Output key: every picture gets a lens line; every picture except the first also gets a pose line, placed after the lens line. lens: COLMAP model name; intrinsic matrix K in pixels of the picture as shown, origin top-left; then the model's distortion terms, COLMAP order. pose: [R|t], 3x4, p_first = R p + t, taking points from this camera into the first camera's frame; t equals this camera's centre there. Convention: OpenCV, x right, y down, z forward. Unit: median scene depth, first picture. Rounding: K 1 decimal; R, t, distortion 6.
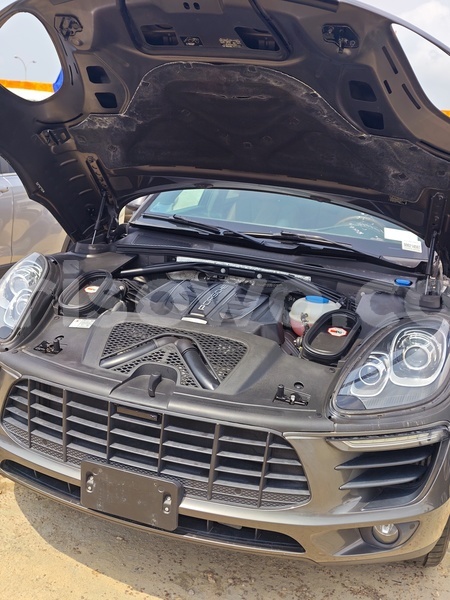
lens RADIAL K [[630.9, 0, 225.0], [0, 630.9, 300.0], [0, 0, 1]] dist [0.003096, 0.001010]
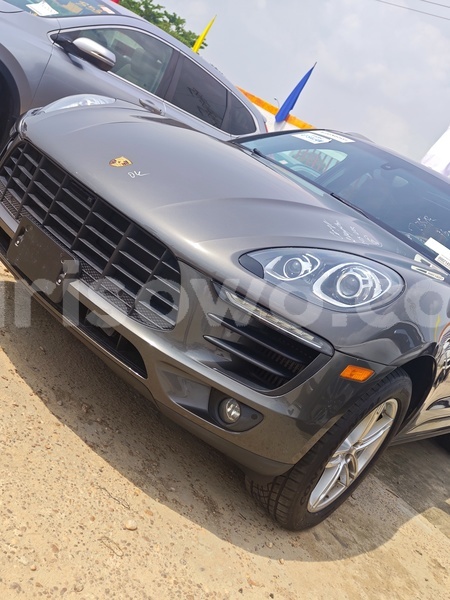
lens RADIAL K [[616.8, 0, 225.0], [0, 616.8, 300.0], [0, 0, 1]] dist [-0.003616, -0.011842]
pose [[0.857514, 0.457142, -0.235989, 0.375984], [-0.478317, 0.877341, -0.038539, 0.241169], [0.189426, 0.145925, 0.970991, 0.037269]]
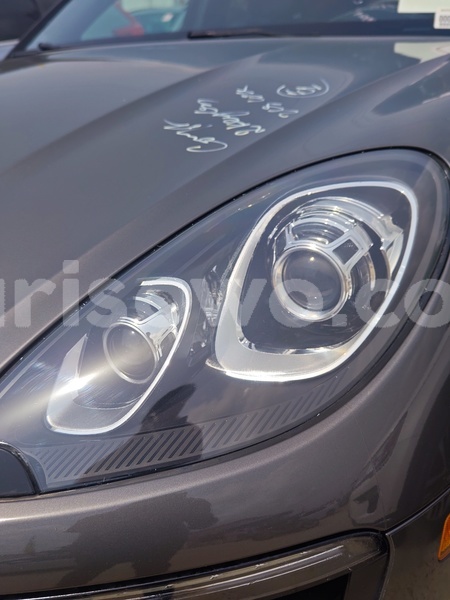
lens RADIAL K [[616.8, 0, 225.0], [0, 616.8, 300.0], [0, 0, 1]] dist [-0.003616, -0.011842]
pose [[0.965124, -0.065349, -0.253506, 0.341865], [0.108341, 0.981231, 0.159525, 0.046032], [0.238323, -0.181426, 0.954089, 0.697586]]
